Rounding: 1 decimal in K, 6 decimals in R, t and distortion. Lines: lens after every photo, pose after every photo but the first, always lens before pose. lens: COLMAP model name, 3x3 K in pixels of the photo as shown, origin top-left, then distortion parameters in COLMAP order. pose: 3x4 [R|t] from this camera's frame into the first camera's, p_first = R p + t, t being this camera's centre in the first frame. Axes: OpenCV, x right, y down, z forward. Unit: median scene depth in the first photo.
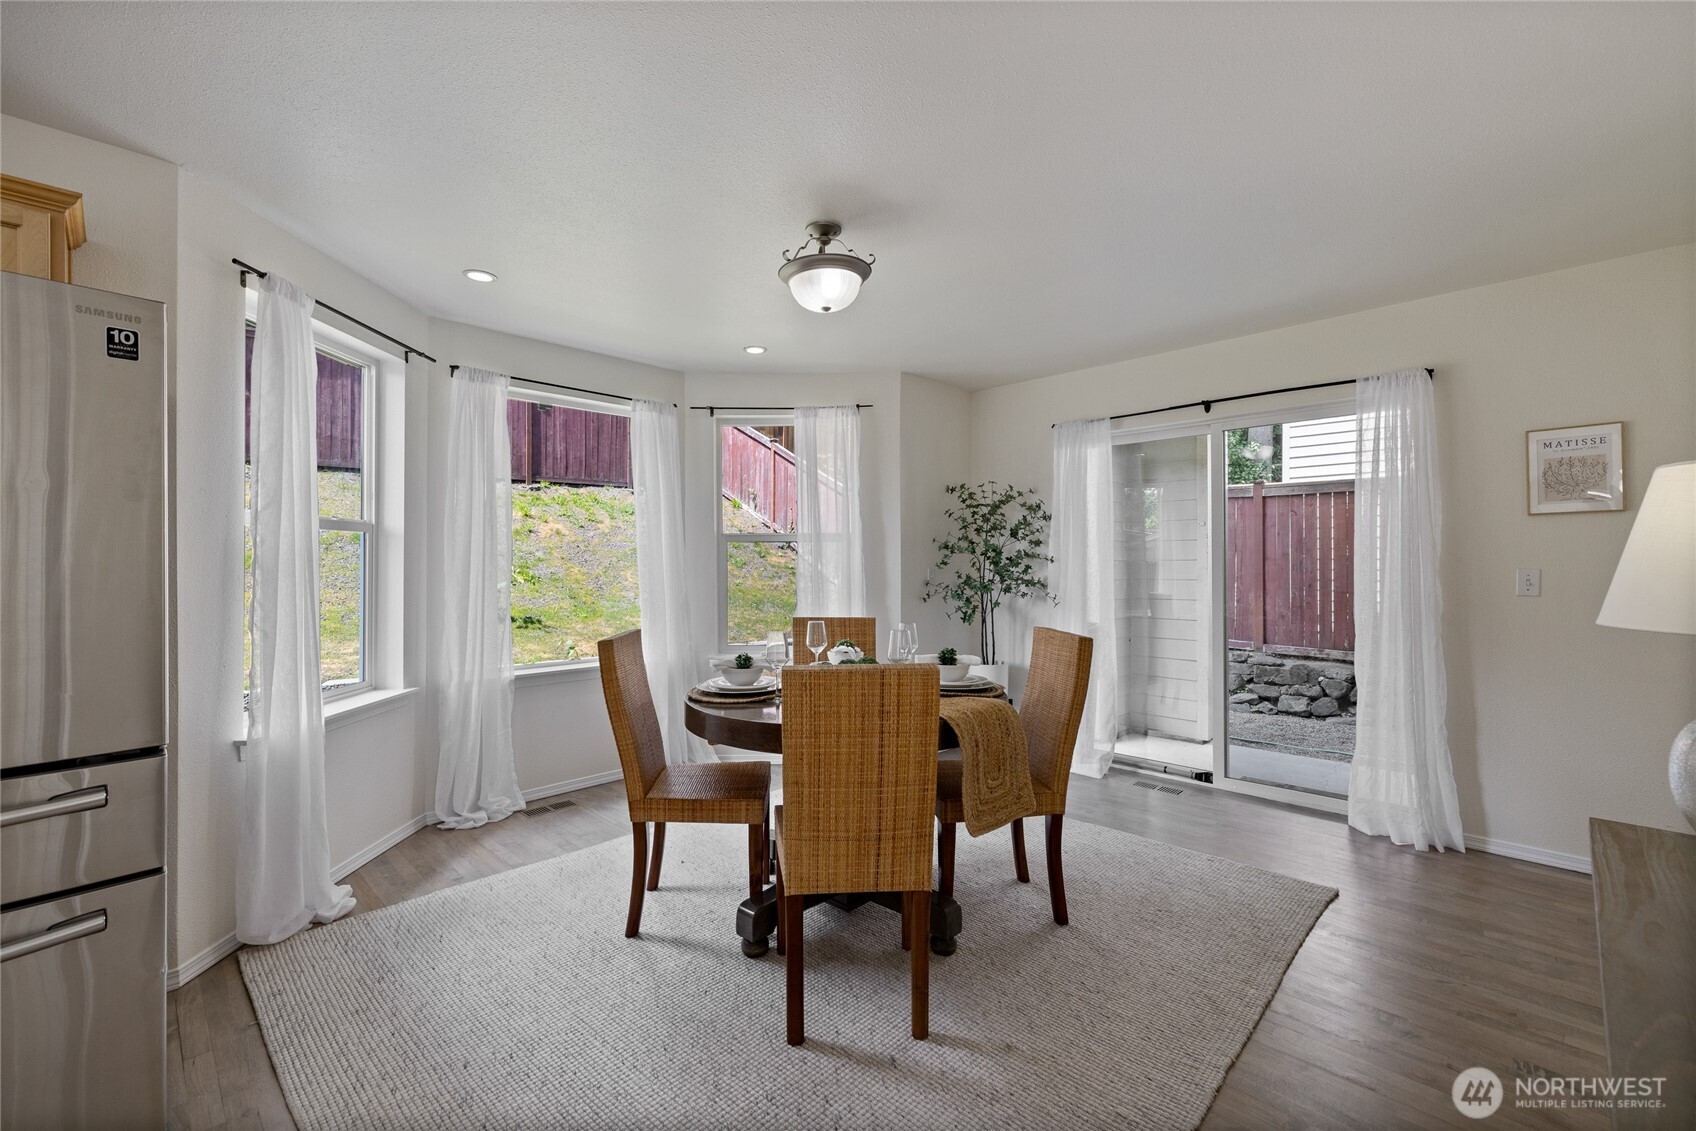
lens RADIAL K [[712.4, 0, 823.6], [0, 712.4, 558.3], [0, 0, 1]] dist [0.000660, -0.000080]
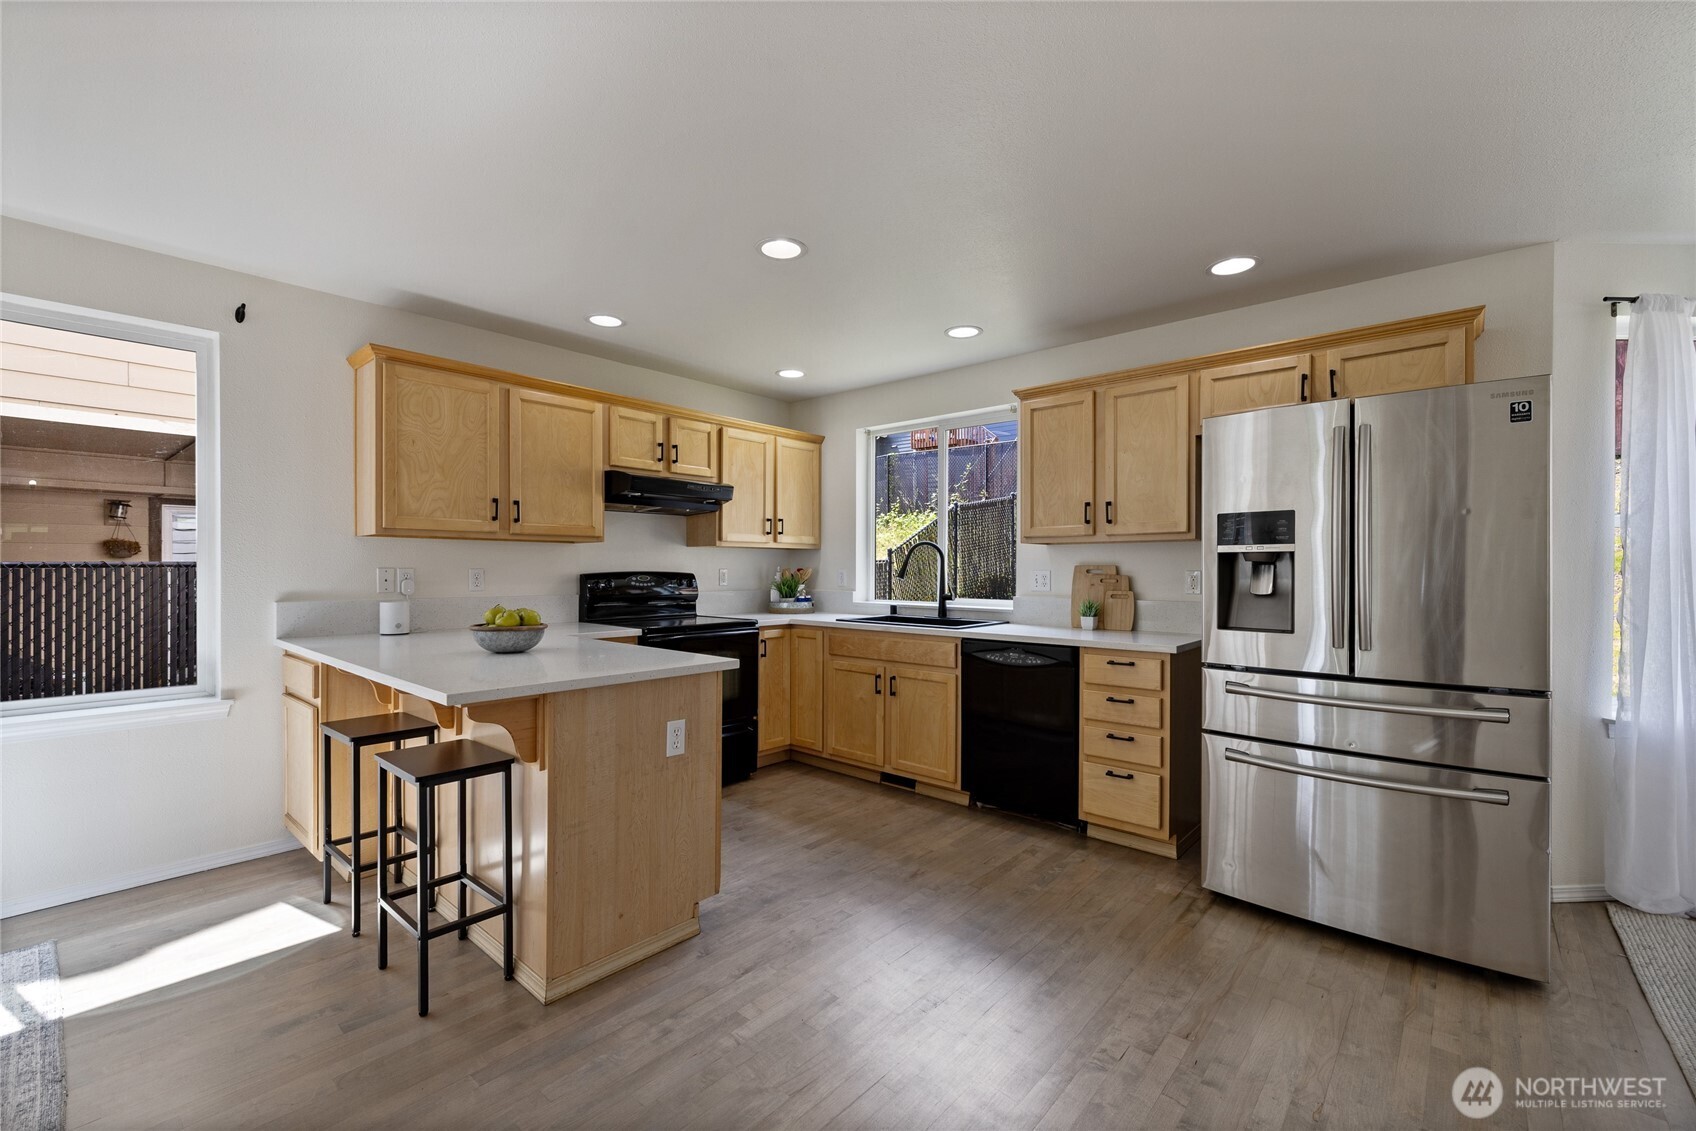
lens RADIAL K [[717.7, 0, 831.1], [0, 717.7, 571.0], [0, 0, 1]] dist [0.002610, 0.000053]
pose [[0.064473, 0.008595, -0.997882, 0.162717], [0.005675, 0.999944, 0.008979, 0.002045], [0.997903, -0.006242, 0.064420, -0.206143]]
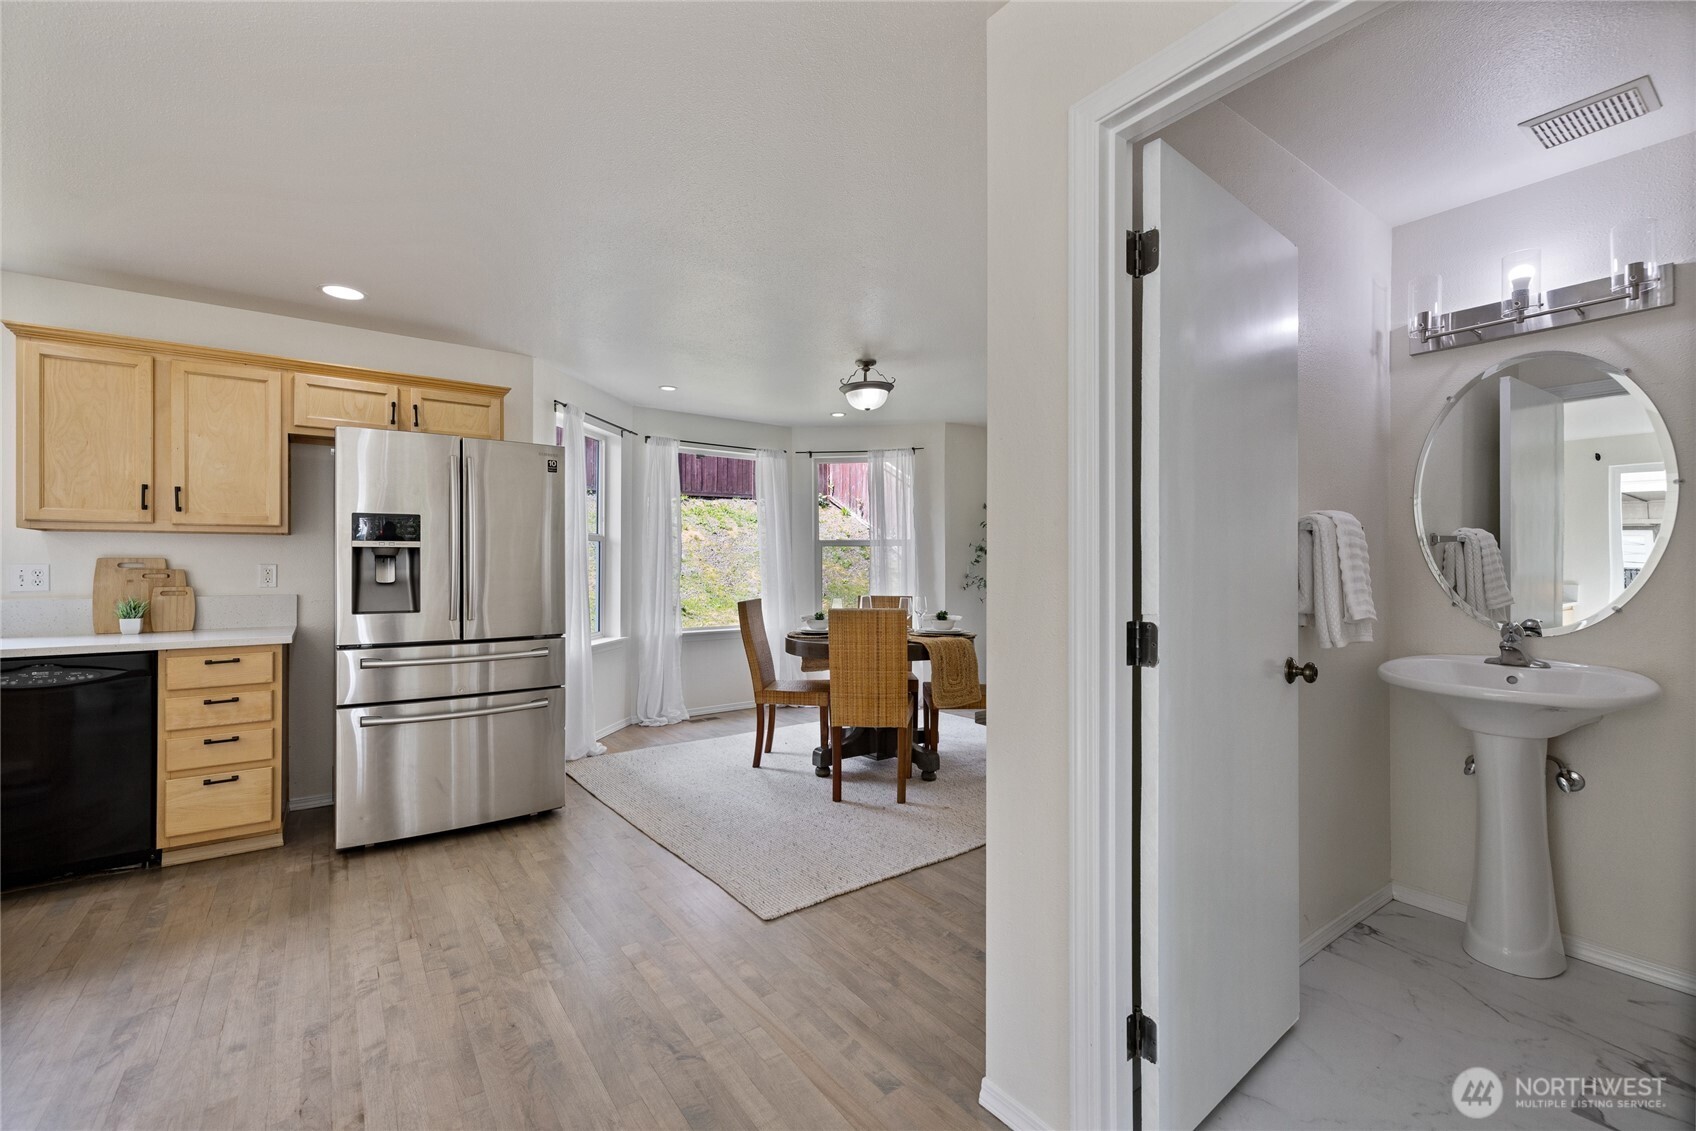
lens RADIAL K [[711.7, 0, 829.9], [0, 711.7, 563.1], [0, 0, 1]] dist [0.003007, 0.000295]
pose [[0.987381, 0.001031, -0.158360, 0.132834], [-0.000677, 0.999997, 0.002291, 0.009120], [0.158362, -0.002154, 0.987379, -0.496903]]
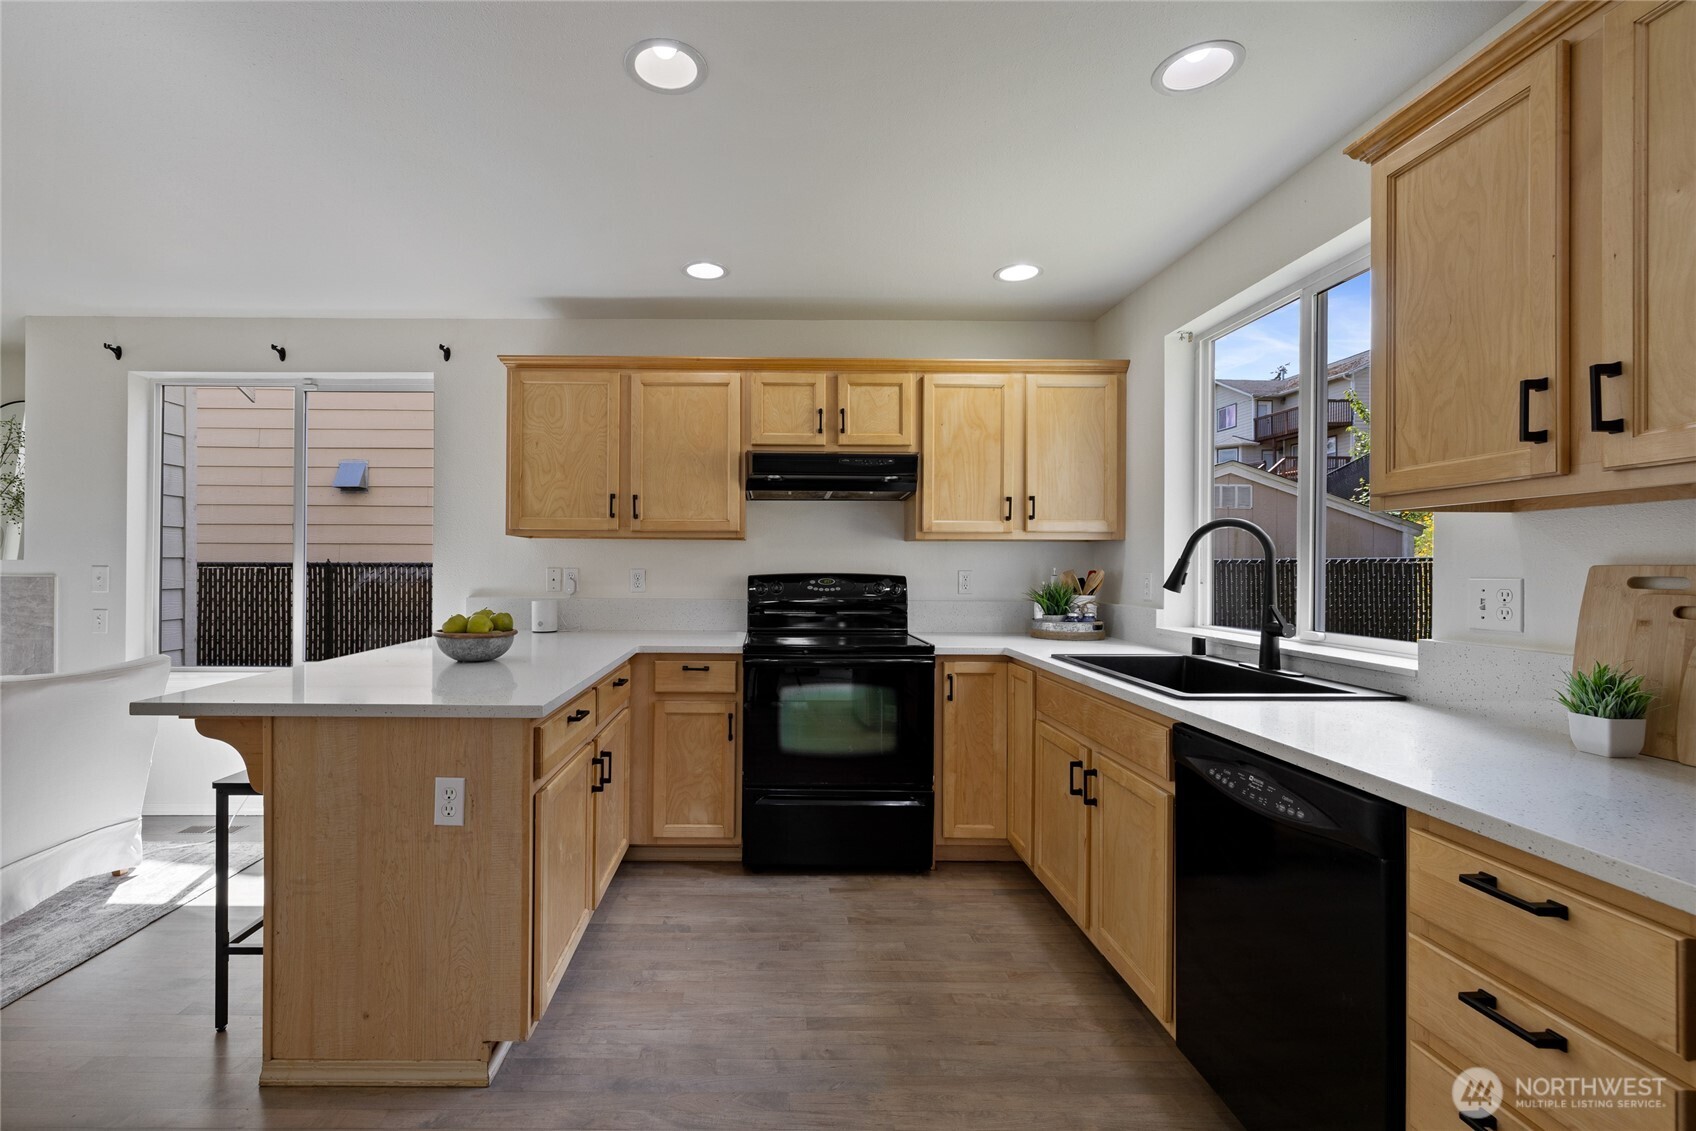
lens RADIAL K [[730.1, 0, 774.8], [0, 730.1, 567.2], [0, 0, 1]] dist [-0.000233, 0.000286]
pose [[-0.695510, 0.000738, -0.718516, -0.309724], [0.003342, 0.999992, -0.002208, 0.005828], [0.718509, -0.003937, -0.695507, 0.193117]]
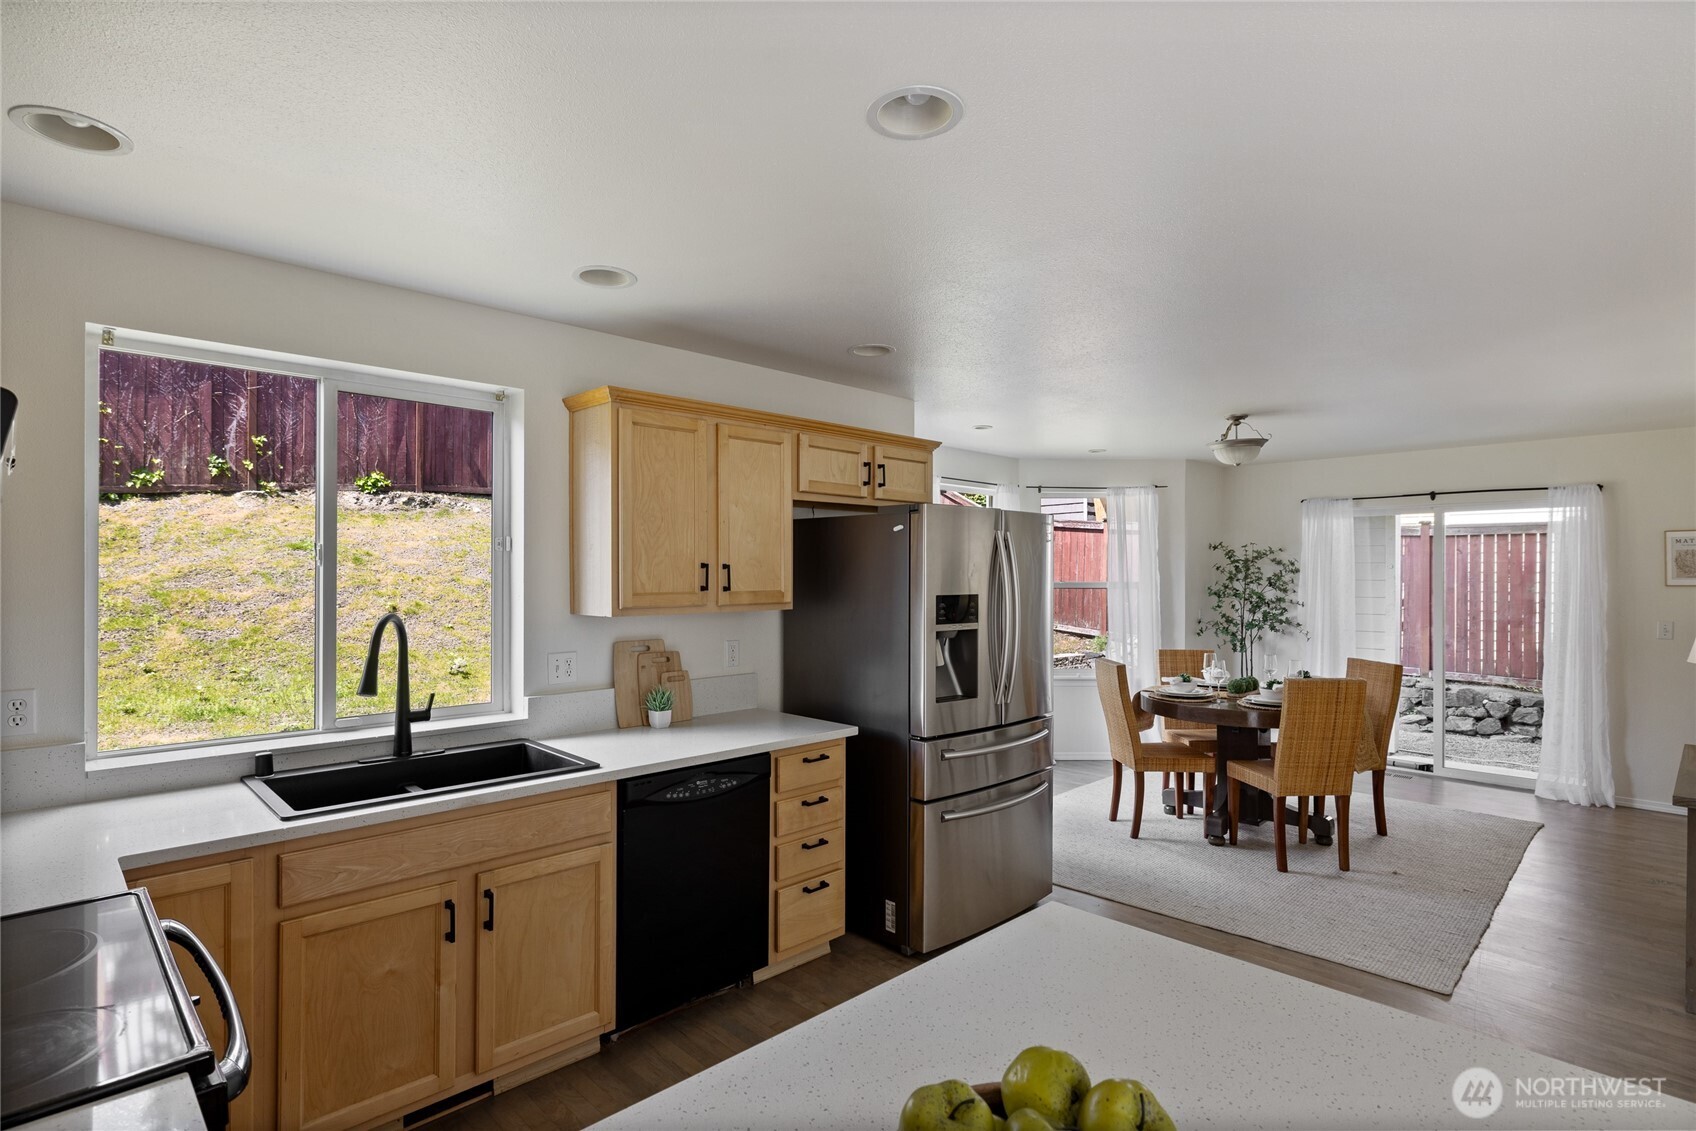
lens RADIAL K [[844.0, 0, 834.2], [0, 844.0, 569.8], [0, 0, 1]] dist [-0.003580, 0.000130]
pose [[0.999956, 0.005118, -0.007897, -0.659132], [-0.005089, 0.999980, 0.003703, -0.078876], [0.007915, -0.003663, 0.999962, -0.690926]]
